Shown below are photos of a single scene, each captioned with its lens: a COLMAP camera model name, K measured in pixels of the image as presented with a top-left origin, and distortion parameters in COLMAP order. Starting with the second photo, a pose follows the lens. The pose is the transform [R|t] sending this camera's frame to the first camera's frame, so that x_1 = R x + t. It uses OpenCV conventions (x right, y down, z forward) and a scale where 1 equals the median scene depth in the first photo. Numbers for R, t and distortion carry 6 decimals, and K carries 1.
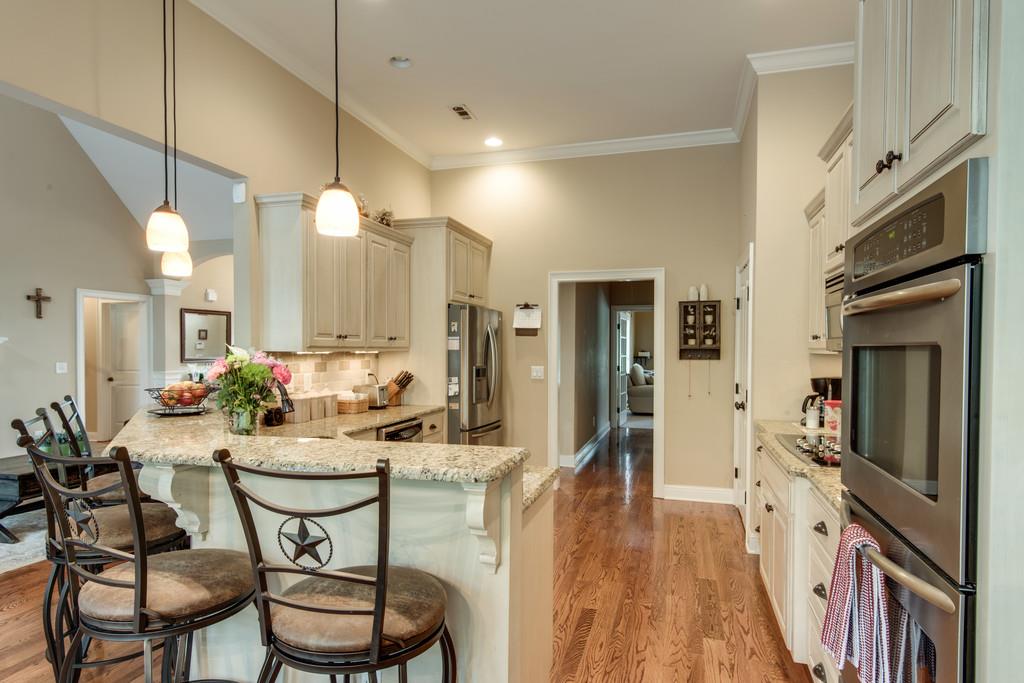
lens RADIAL K [[580.7, 0, 511.8], [0, 580.7, 359.8], [0, 0, 1]] dist [0.029691, -0.009102]
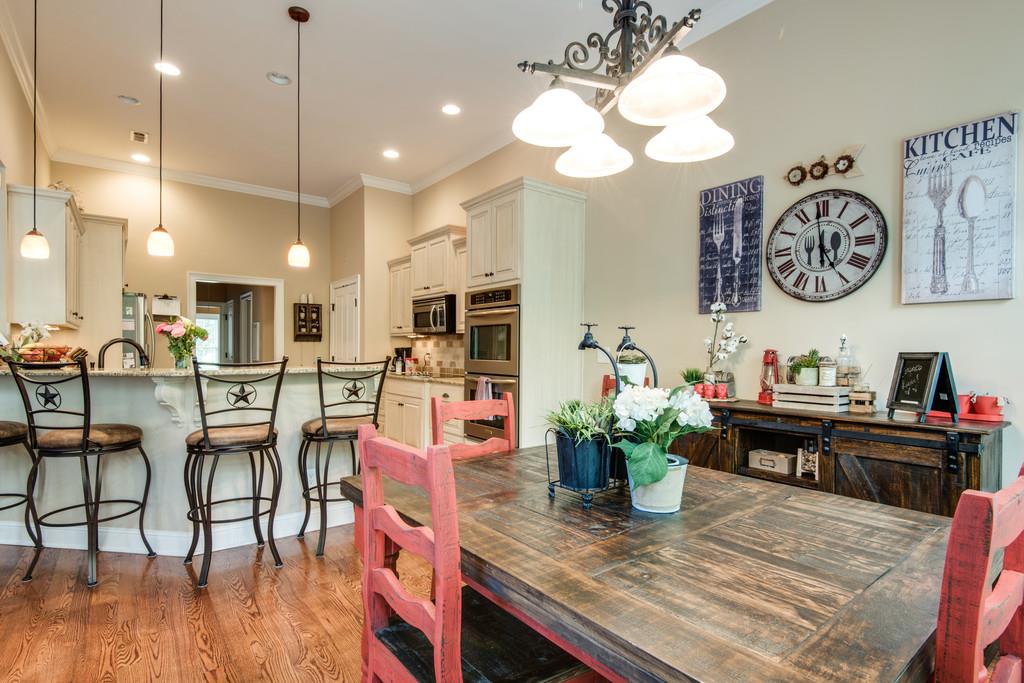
lens RADIAL K [[525.7, 0, 505.4], [0, 525.7, 346.4], [0, 0, 1]] dist [0.016839, -0.005705]
pose [[0.603964, 0.005039, 0.796996, -0.478017], [0.011876, 0.999812, -0.015321, 0.040129], [-0.796923, 0.018718, 0.603791, -0.259548]]
